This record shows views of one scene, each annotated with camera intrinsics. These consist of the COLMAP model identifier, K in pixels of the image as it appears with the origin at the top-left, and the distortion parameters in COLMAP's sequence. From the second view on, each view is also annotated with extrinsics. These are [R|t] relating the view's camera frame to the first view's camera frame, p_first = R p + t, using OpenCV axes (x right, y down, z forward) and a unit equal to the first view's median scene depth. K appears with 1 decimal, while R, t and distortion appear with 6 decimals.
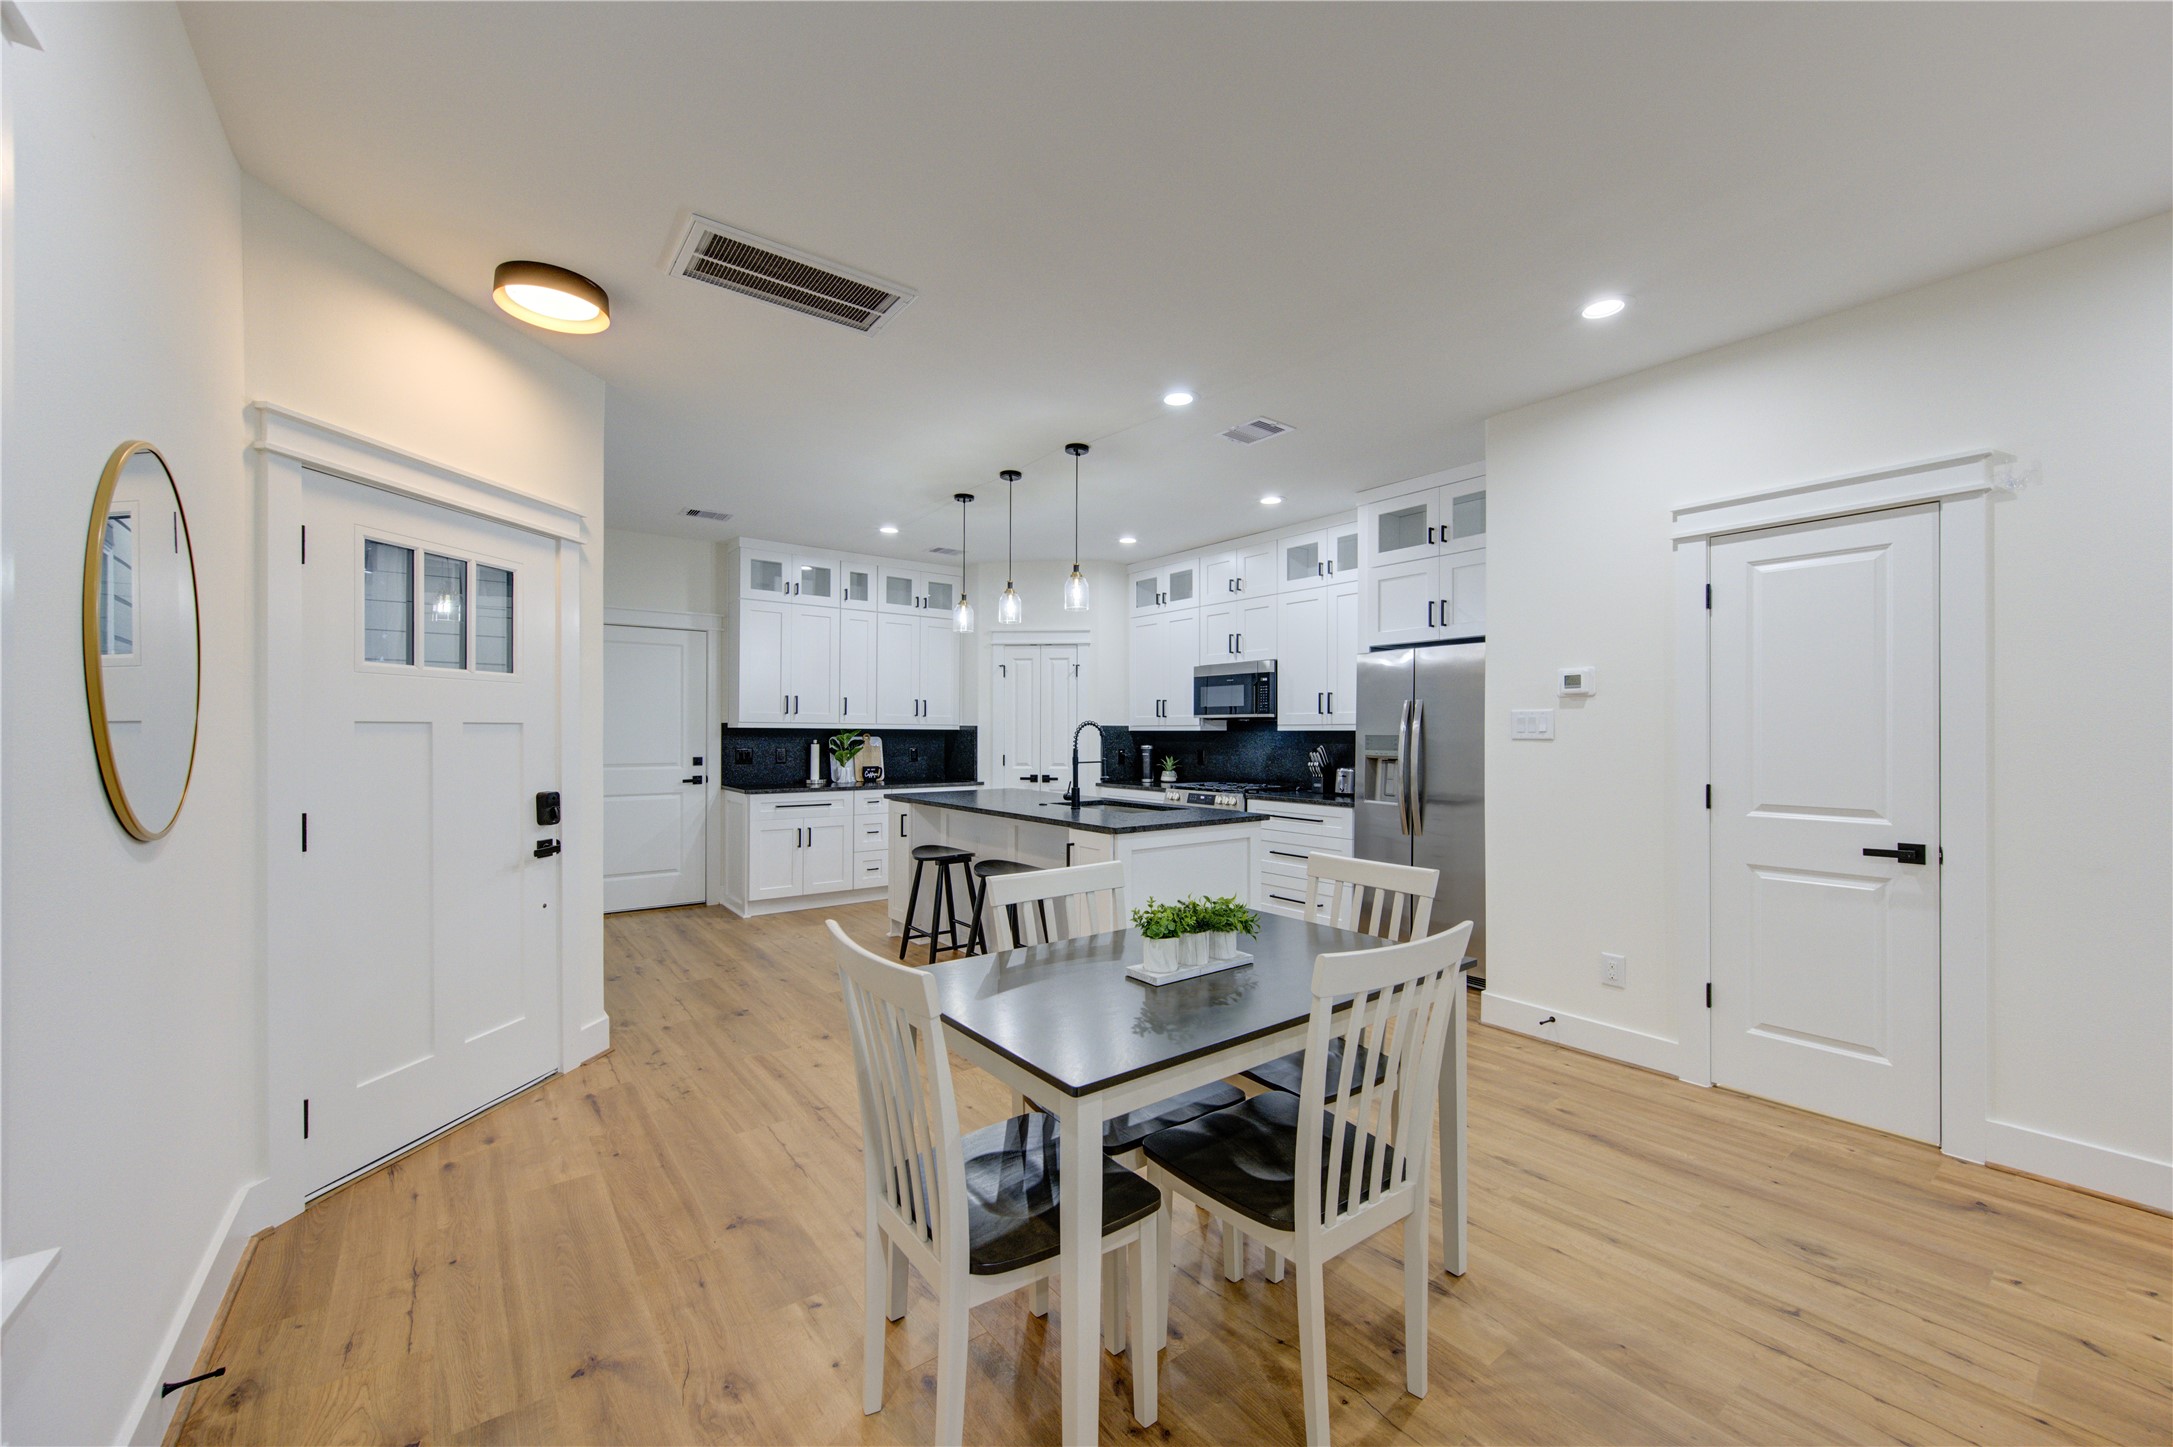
lens RADIAL K [[869.2, 0, 1100.0], [0, 869.2, 727.7], [0, 0, 1]] dist [0.003097, -0.000989]
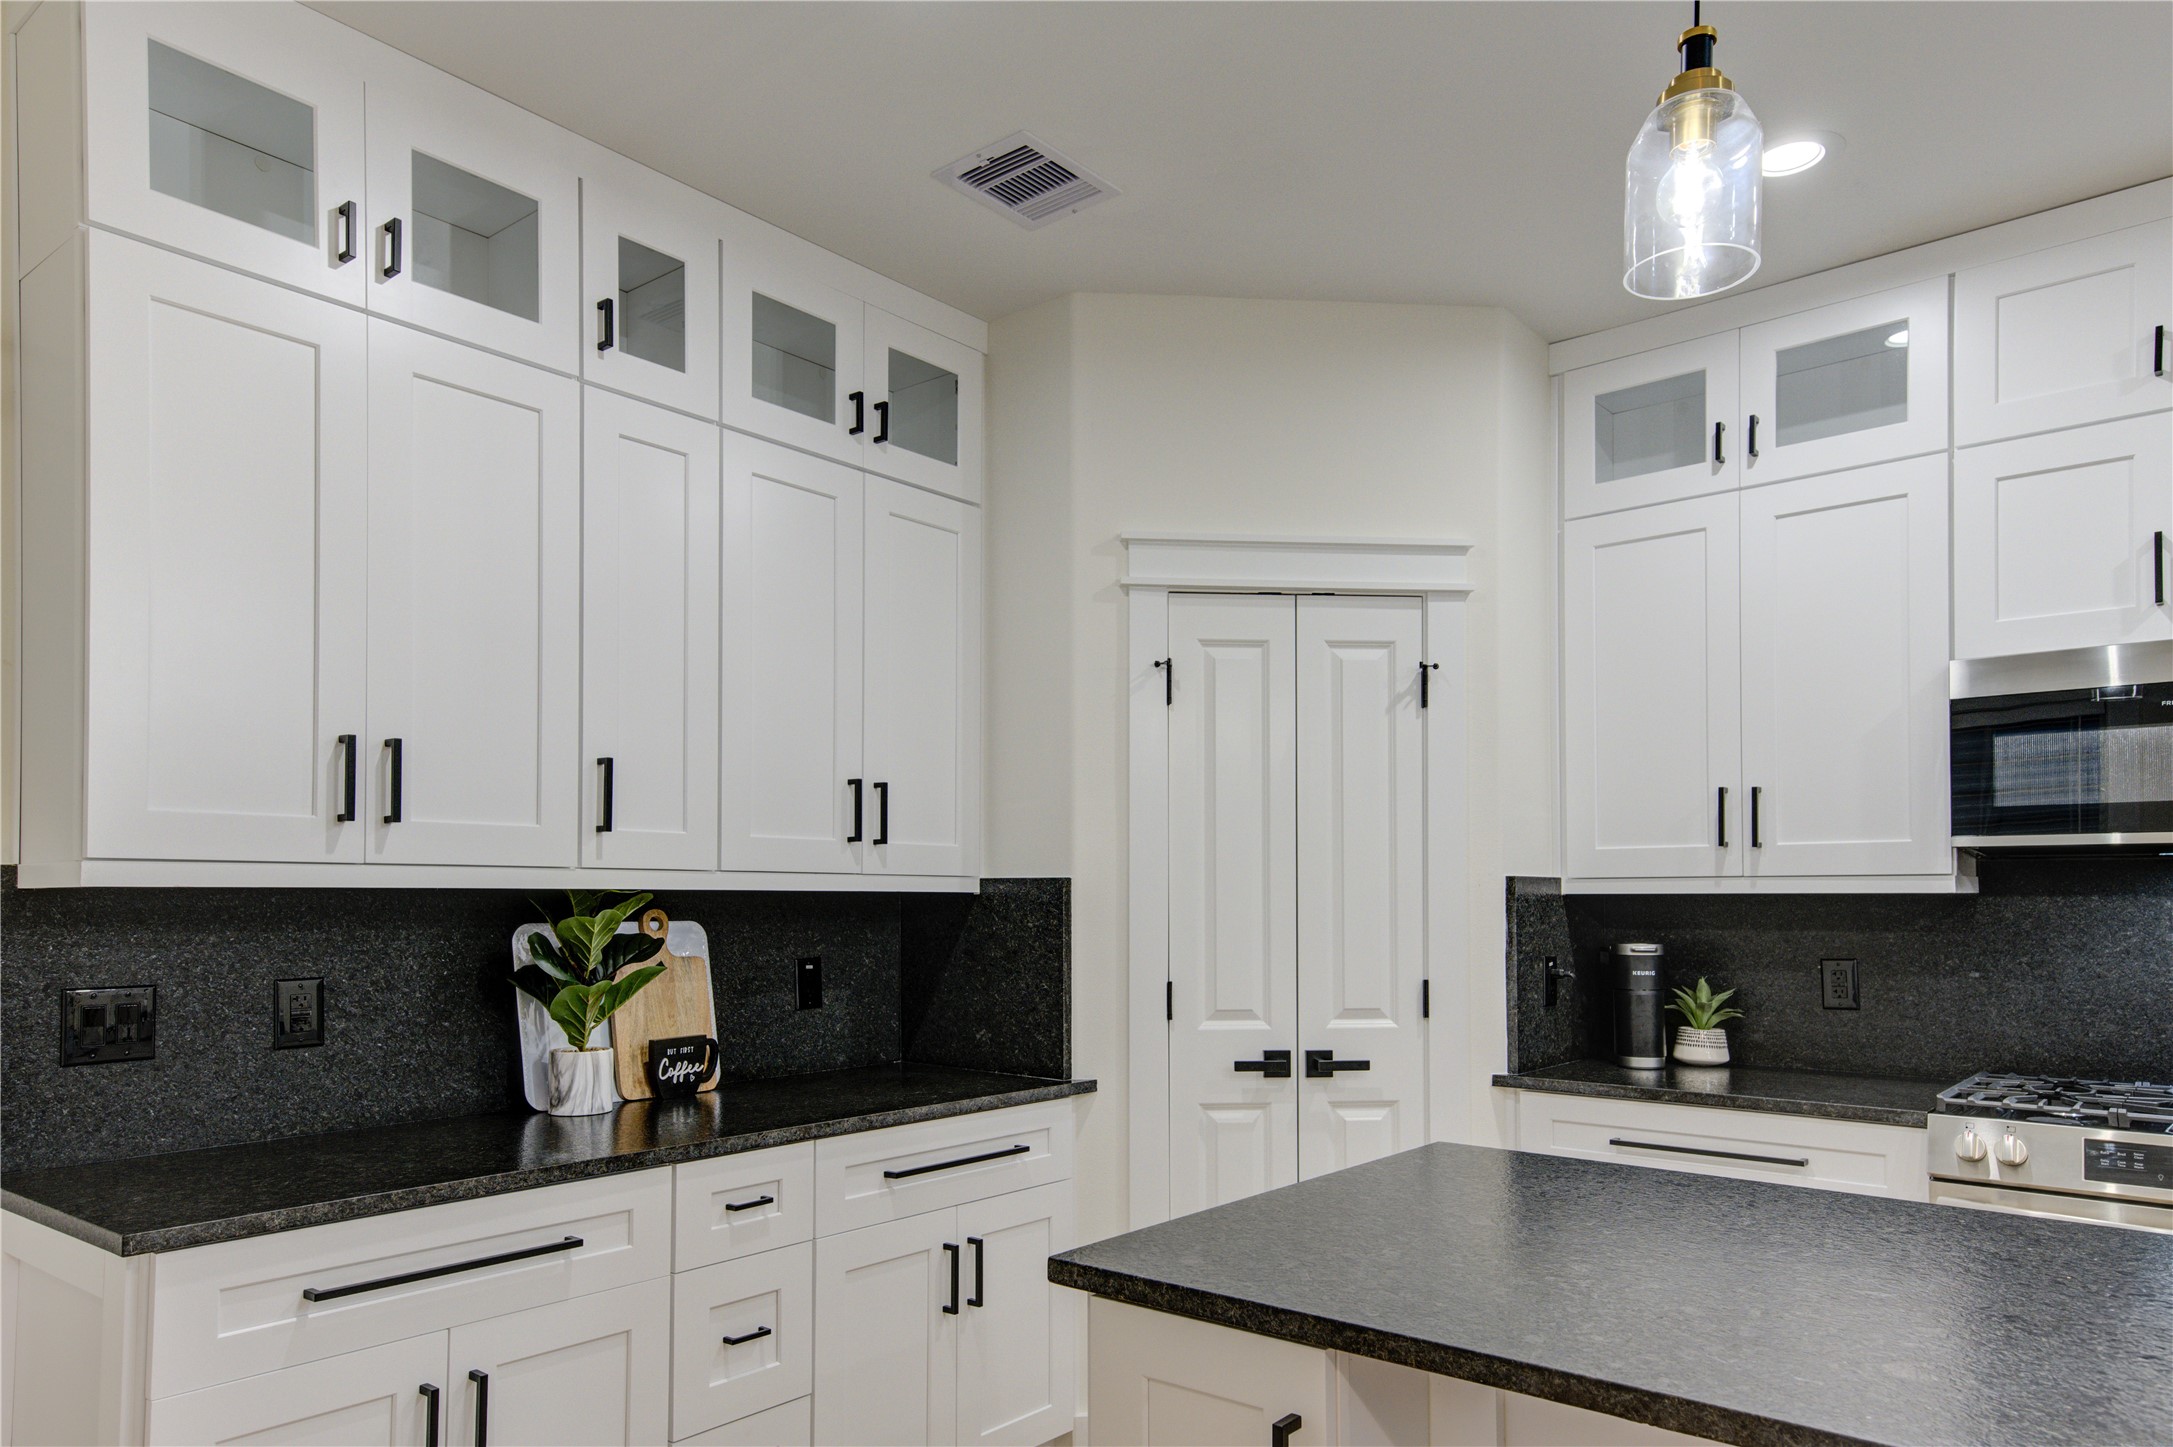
lens RADIAL K [[1376.4, 0, 1063.8], [0, 1376.4, 872.2], [0, 0, 1]] dist [0.027560, 0.007308]
pose [[0.973825, -0.000367, 0.227299, -0.274891], [0.003623, 0.999897, -0.013909, 0.002194], [-0.227270, 0.014368, 0.973726, 0.648653]]
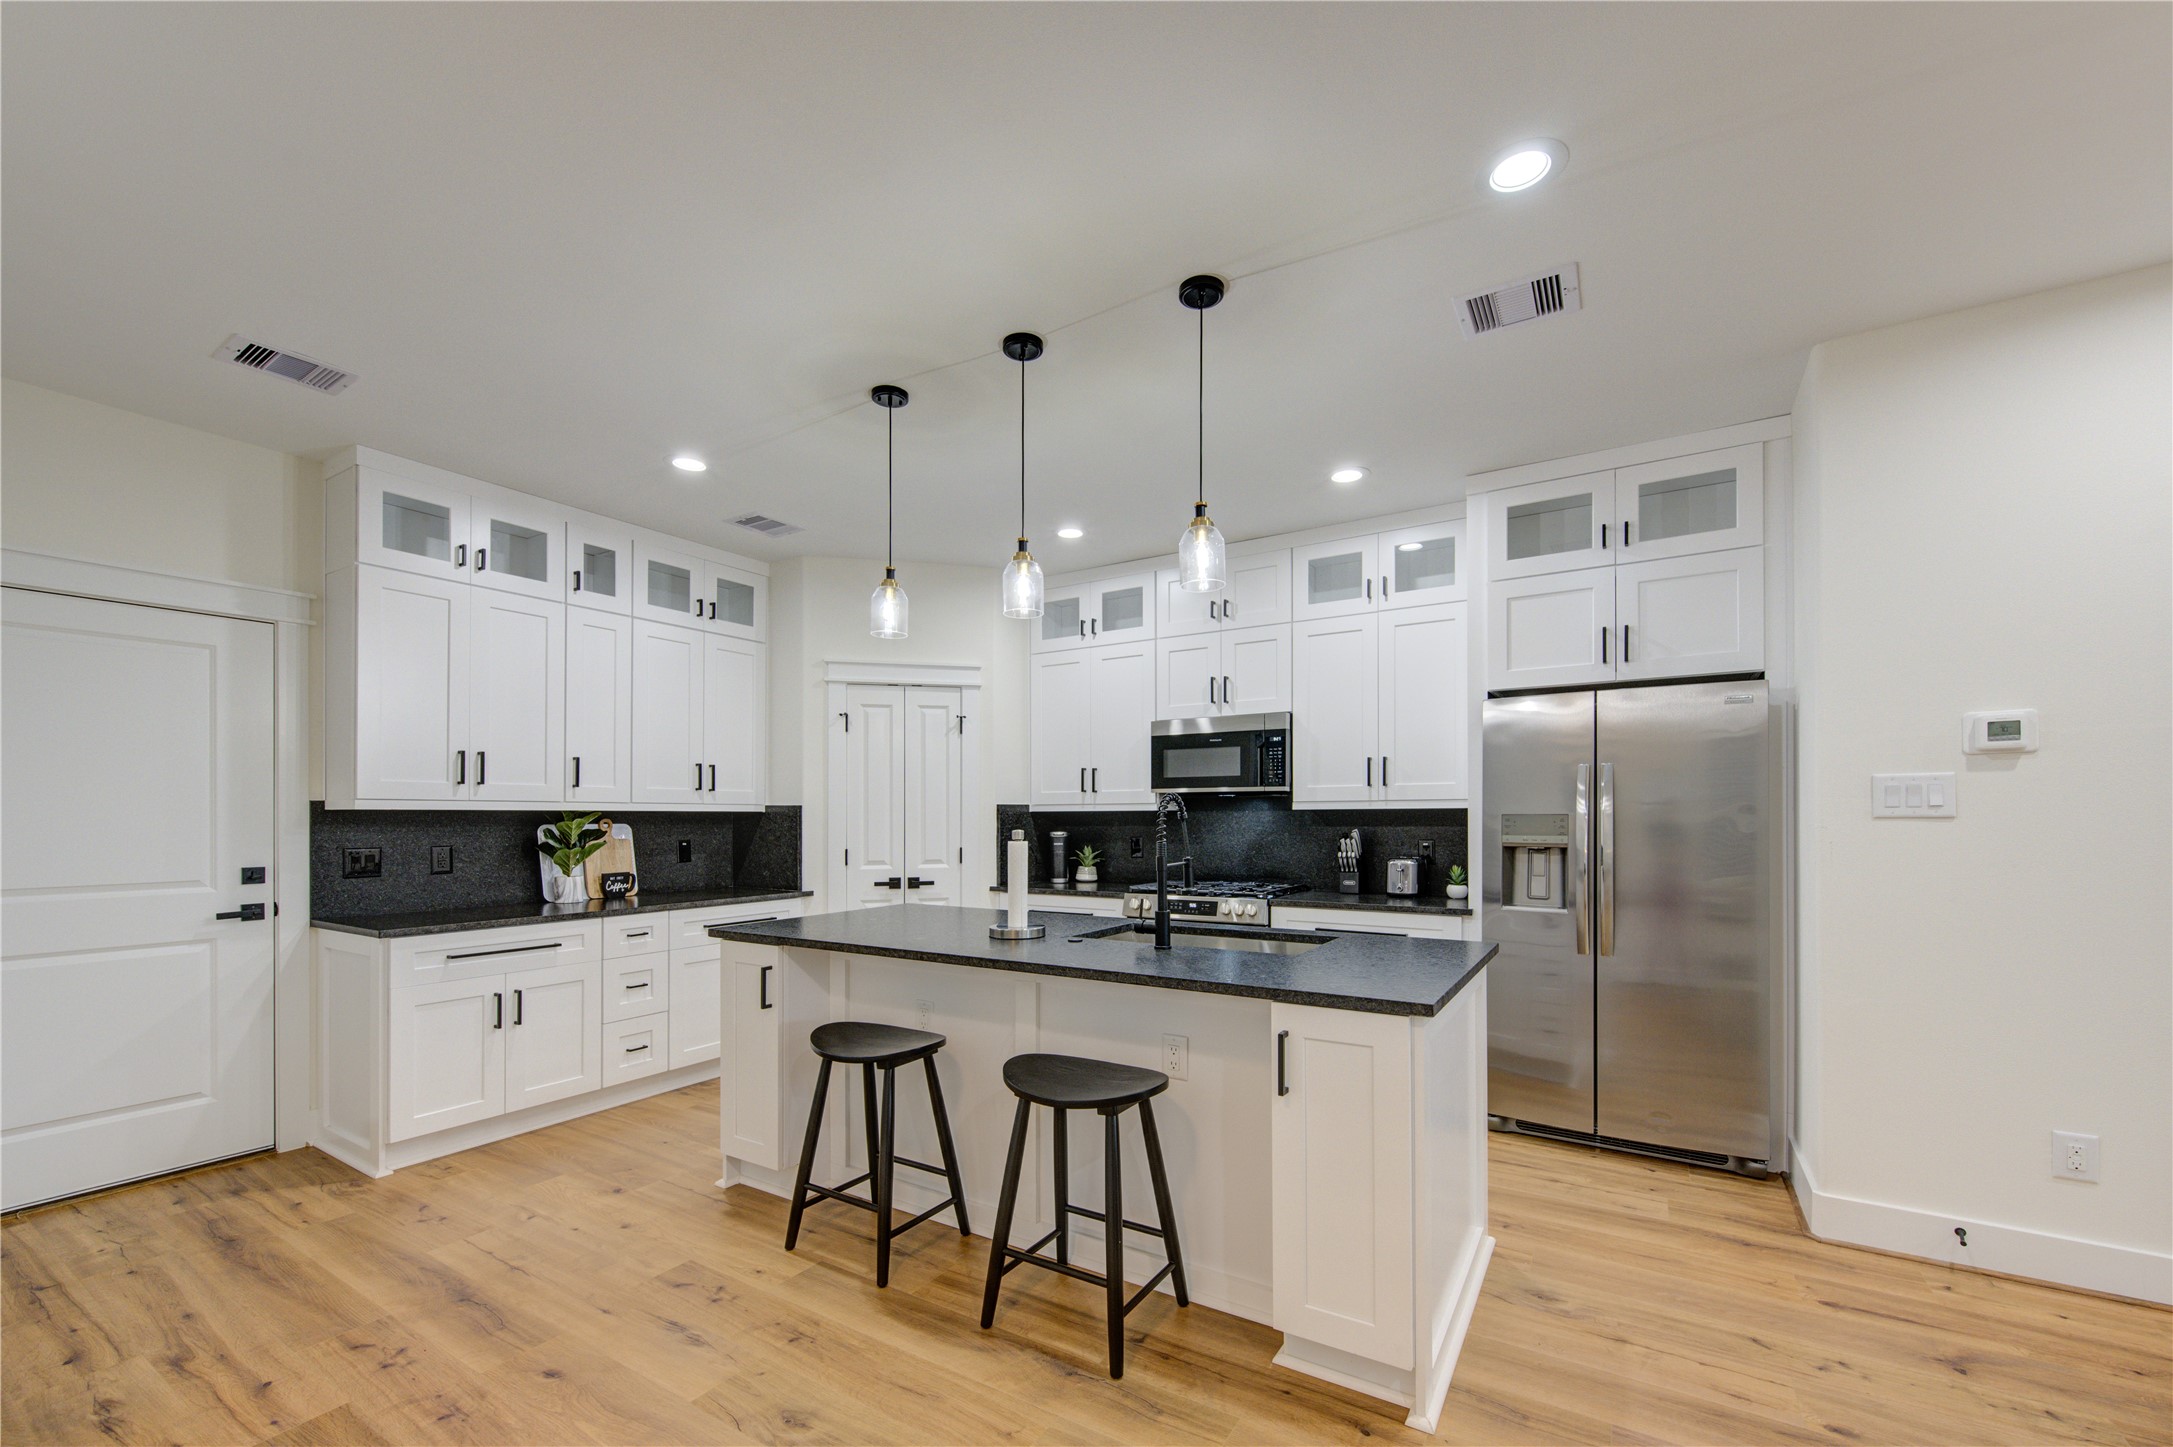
lens RADIAL K [[869.2, 0, 1107.5], [0, 869.2, 808.0], [0, 0, 1]] dist [0.003097, -0.000989]
pose [[0.926372, -0.003850, 0.376591, -0.198301], [0.004743, 0.999988, -0.001443, 0.002238], [-0.376581, 0.003123, 0.926378, 0.356728]]
